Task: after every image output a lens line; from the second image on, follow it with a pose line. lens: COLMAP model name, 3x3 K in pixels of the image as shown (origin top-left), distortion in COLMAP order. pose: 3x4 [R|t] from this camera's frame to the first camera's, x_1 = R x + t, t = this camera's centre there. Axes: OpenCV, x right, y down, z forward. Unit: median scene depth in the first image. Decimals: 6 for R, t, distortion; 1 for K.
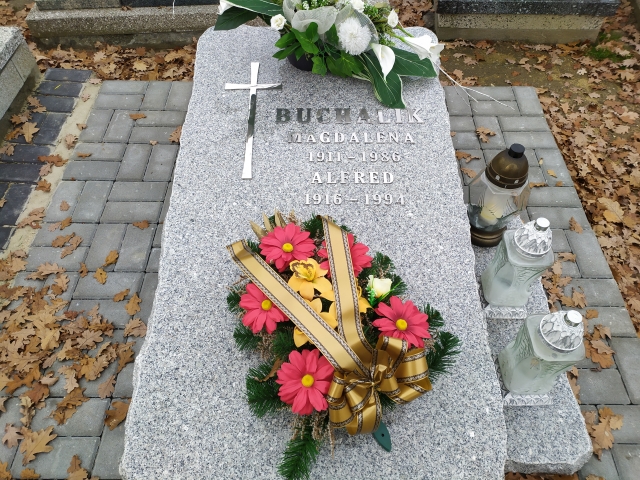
lens RADIAL K [[461.6, 0, 320.0], [0, 461.6, 240.0], [0, 0, 1]] dist [0.031796, -0.007080]
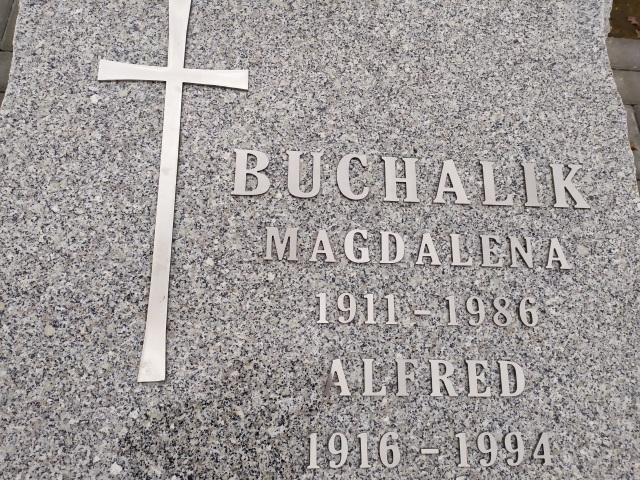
lens RADIAL K [[461.6, 0, 320.0], [0, 461.6, 240.0], [0, 0, 1]] dist [0.031796, -0.007080]
pose [[0.994751, 0.034488, 0.096342, -0.061388], [-0.058999, 0.962552, 0.264601, -0.340414], [-0.083609, -0.268896, 0.959533, 0.639899]]
